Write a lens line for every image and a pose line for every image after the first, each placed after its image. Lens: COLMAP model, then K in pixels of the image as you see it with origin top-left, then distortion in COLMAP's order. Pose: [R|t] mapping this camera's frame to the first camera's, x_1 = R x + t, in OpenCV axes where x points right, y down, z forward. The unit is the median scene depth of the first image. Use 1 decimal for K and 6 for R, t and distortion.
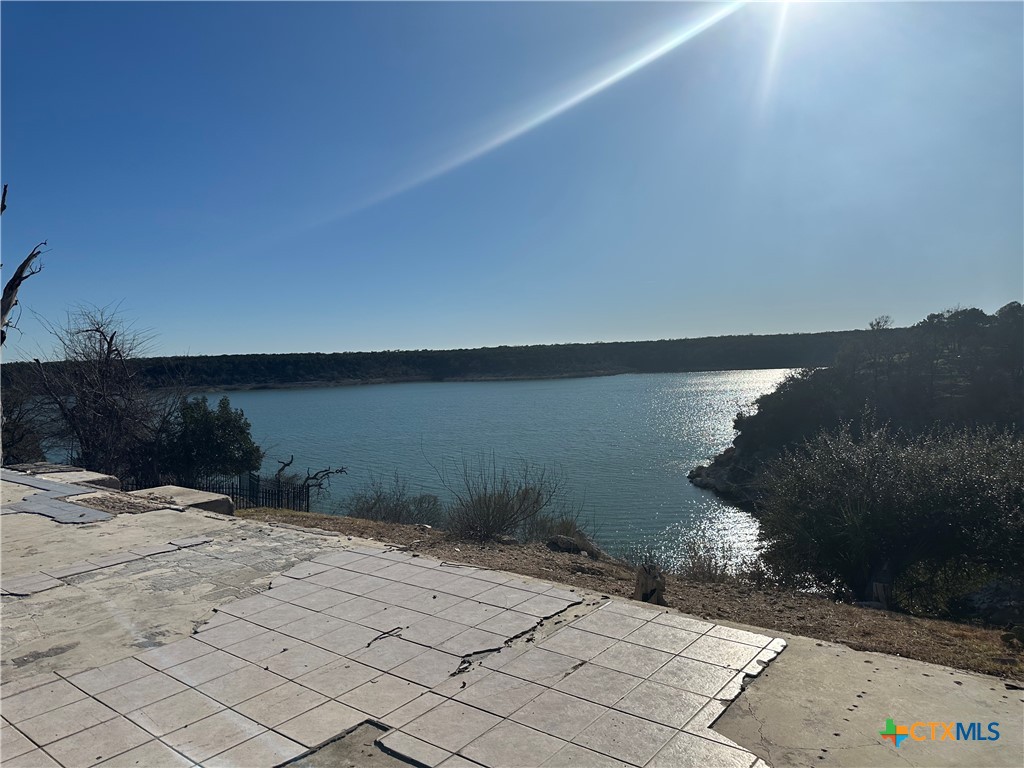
lens RADIAL K [[713.9, 0, 509.7], [0, 713.9, 387.3], [0, 0, 1]] dist [0.090273, -0.113152]
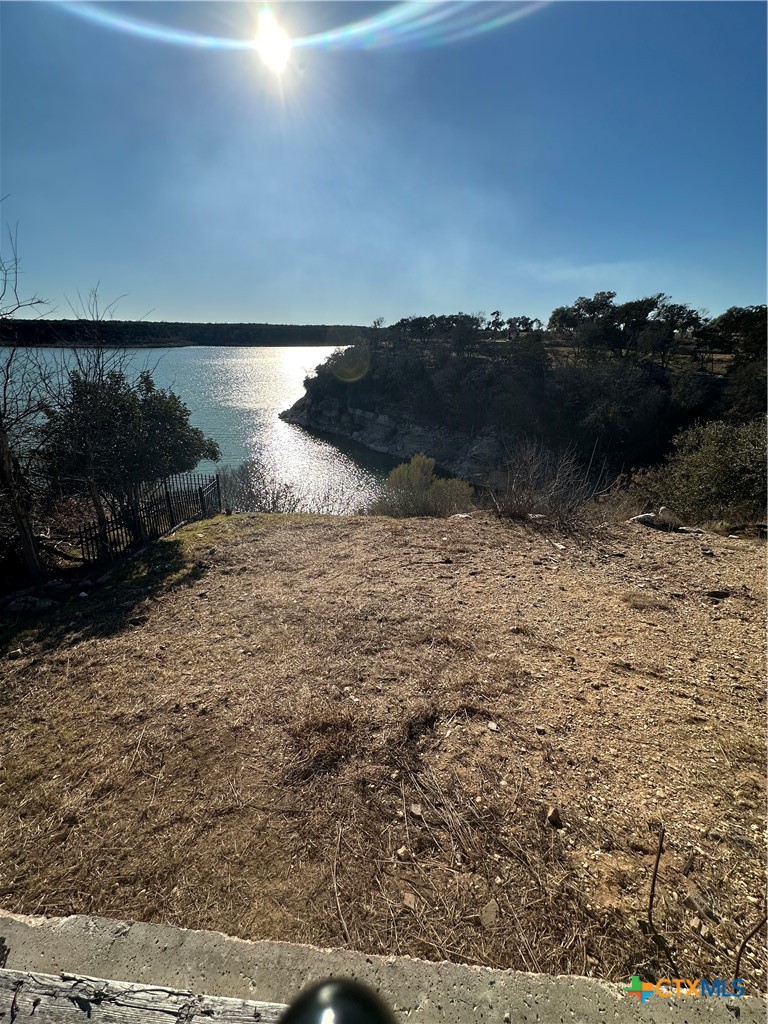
lens RADIAL K [[409.1, 0, 384.0], [0, 409.1, 512.0], [0, 0, 1]] dist [-0.001459, -0.000129]
pose [[0.828895, -0.177333, 0.530552, -0.089207], [-0.021989, 0.937363, 0.347660, -0.001501], [-0.558972, -0.299840, 0.773076, 0.080231]]
